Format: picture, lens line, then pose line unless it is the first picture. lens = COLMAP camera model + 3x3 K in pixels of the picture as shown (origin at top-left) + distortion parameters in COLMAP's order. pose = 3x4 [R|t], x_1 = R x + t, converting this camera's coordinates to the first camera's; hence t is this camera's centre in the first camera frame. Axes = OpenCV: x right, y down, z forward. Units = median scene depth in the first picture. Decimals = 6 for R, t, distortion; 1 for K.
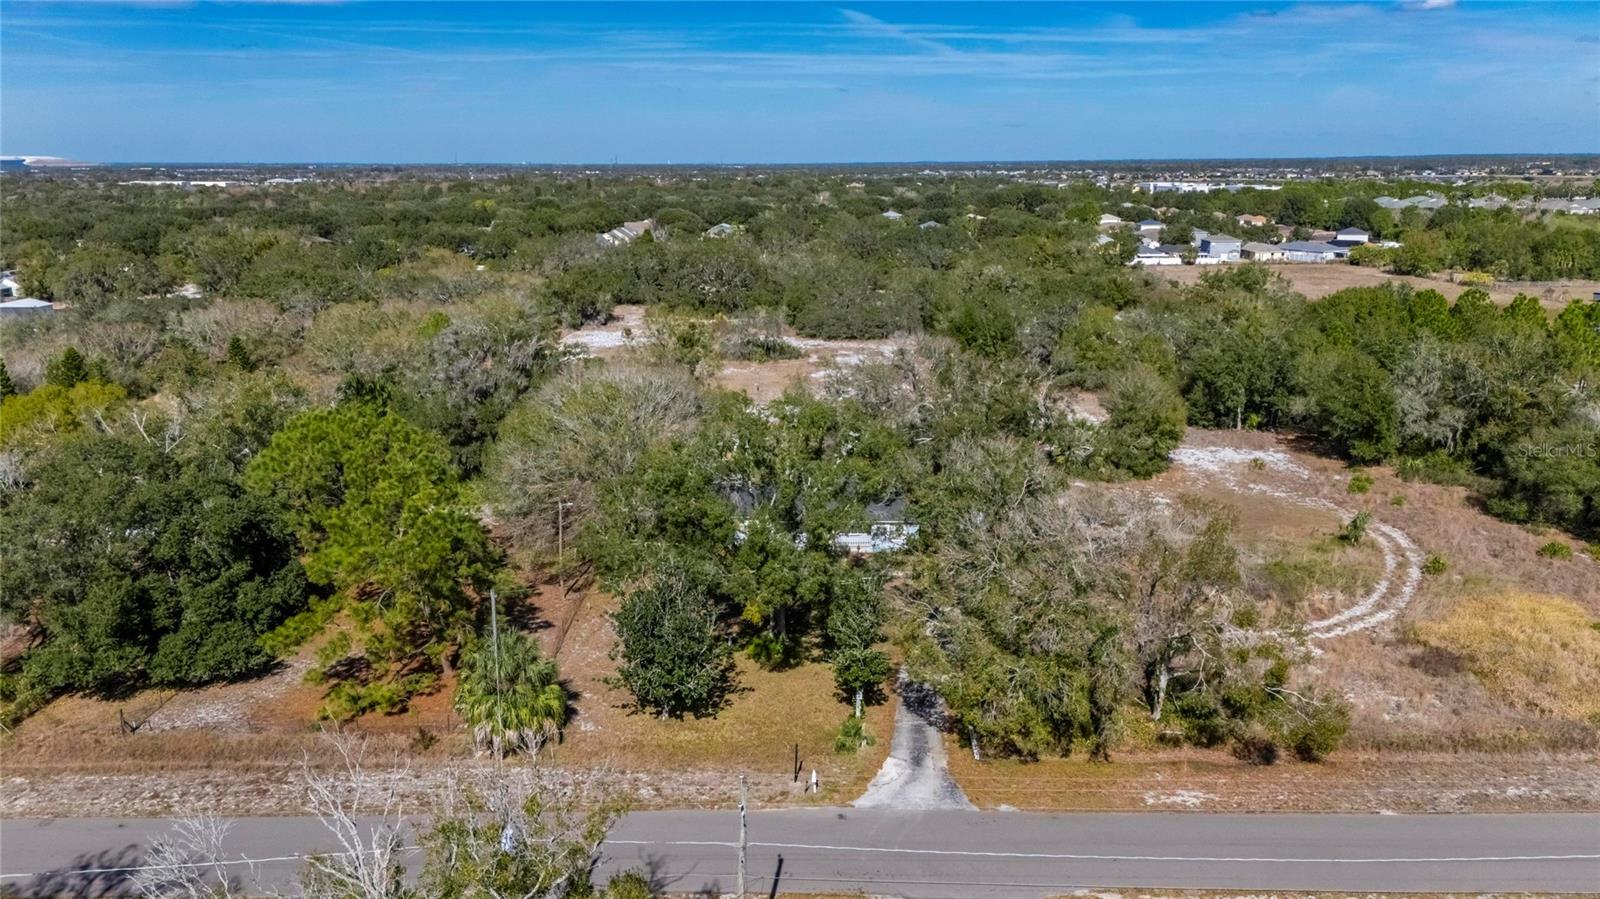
lens RADIAL K [[1170.9, 0, 805.3], [0, 1170.9, 449.8], [0, 0, 1]] dist [0.056769, -0.053475]
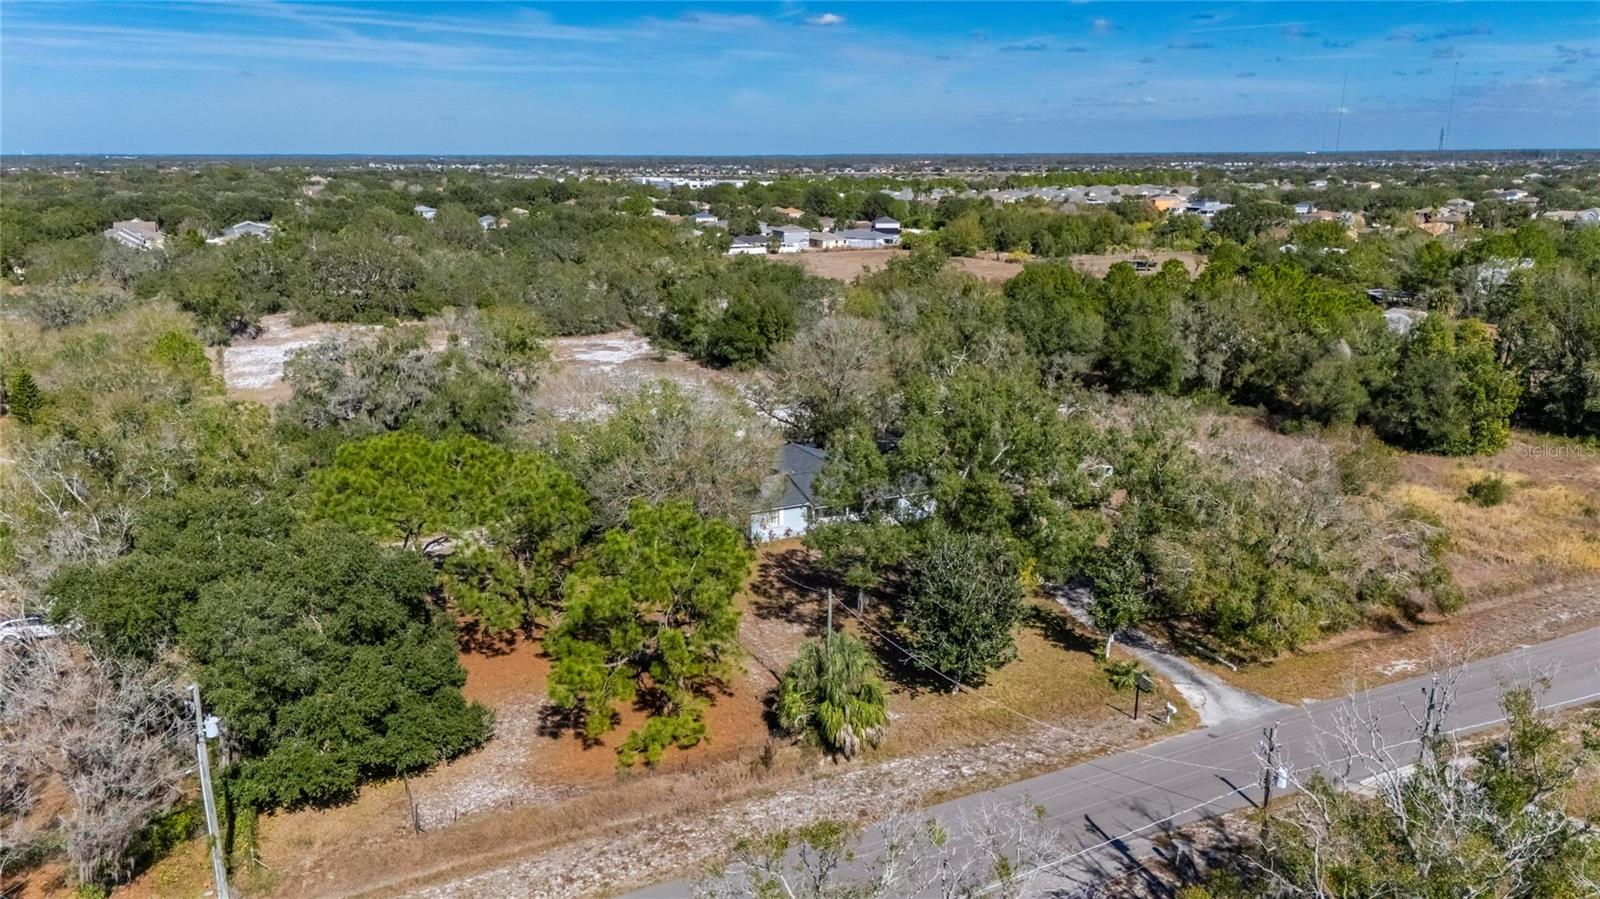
lens RADIAL K [[1170.9, 0, 803.0], [0, 1170.9, 458.9], [0, 0, 1]] dist [0.056769, -0.053475]
pose [[0.897950, -0.107100, 0.426867, -0.211275], [0.102426, 0.994160, 0.033971, -0.007376], [-0.428013, 0.013217, 0.903676, 0.041877]]
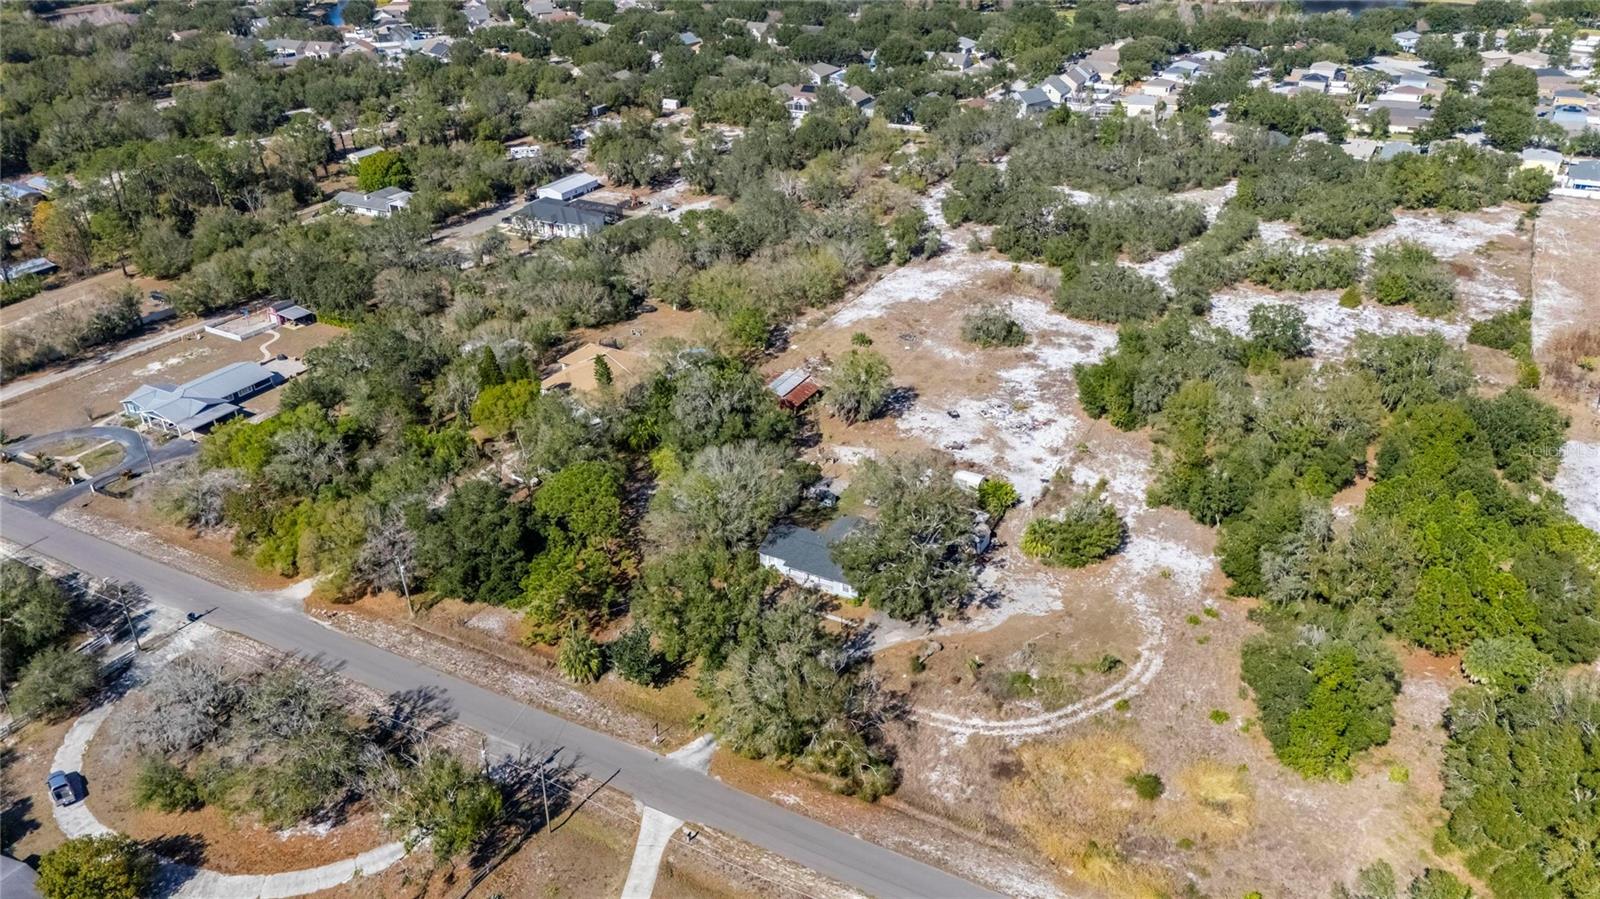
lens RADIAL K [[1170.9, 0, 806.8], [0, 1170.9, 452.2], [0, 0, 1]] dist [0.056769, -0.053475]
pose [[0.878315, 0.219538, -0.424696, 0.333240], [-0.100817, 0.953407, 0.284343, -0.284019], [0.467332, -0.206926, 0.859524, -0.229017]]
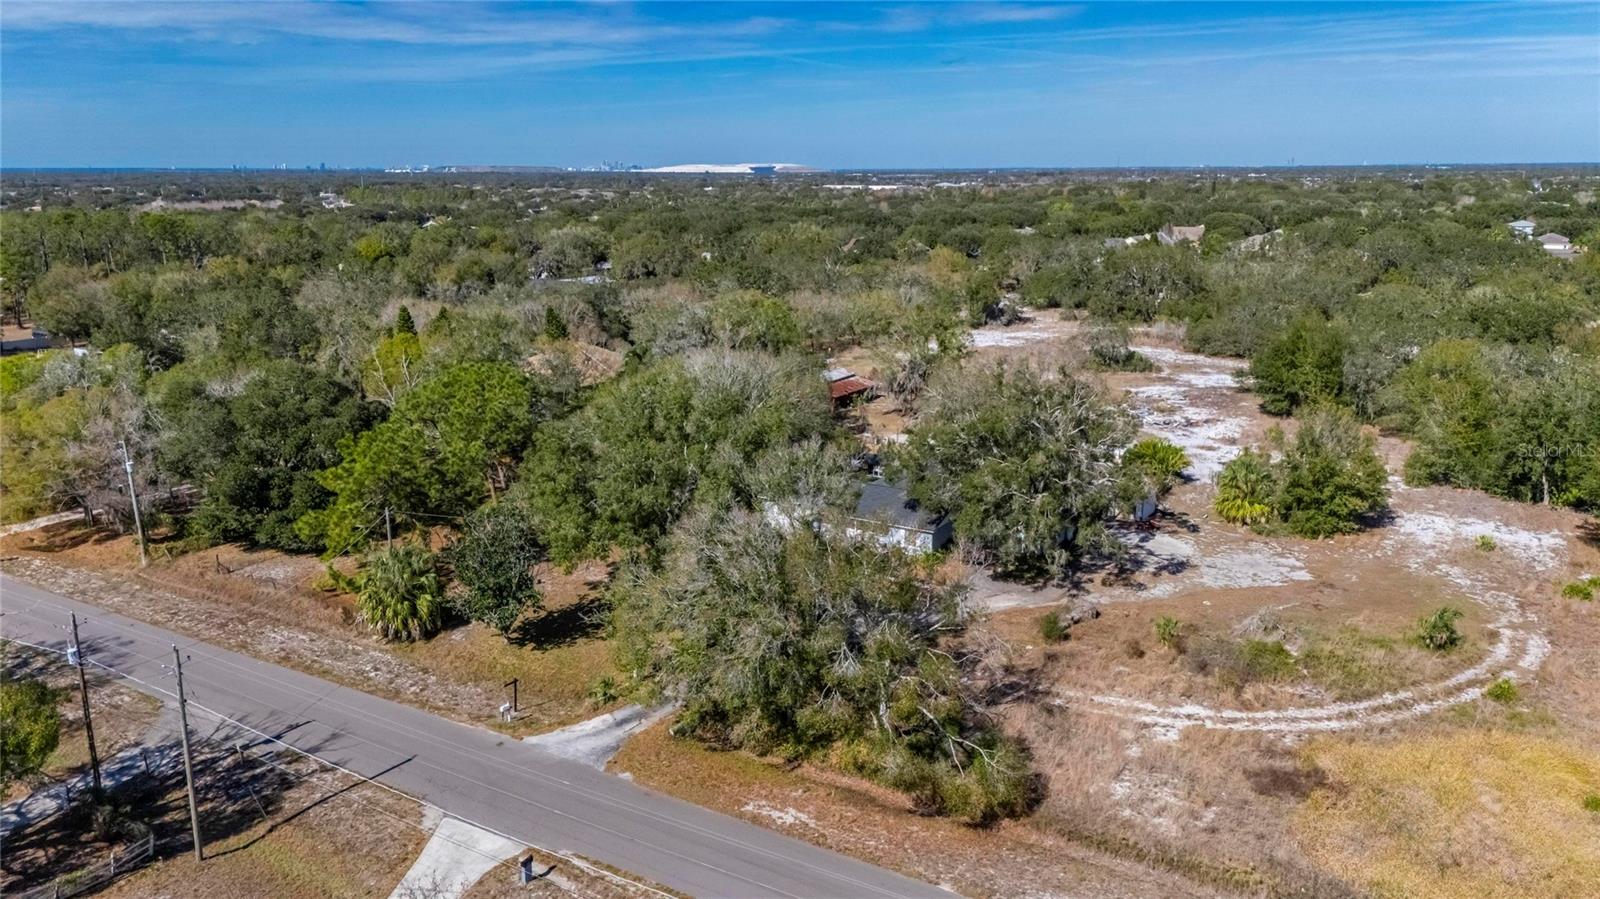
lens RADIAL K [[1170.9, 0, 810.1], [0, 1170.9, 465.1], [0, 0, 1]] dist [0.056769, -0.053475]
pose [[0.855668, 0.128540, -0.501308, 0.224313], [-0.124031, 0.991368, 0.042491, -0.010071], [0.502443, 0.025820, 0.864225, 0.046835]]
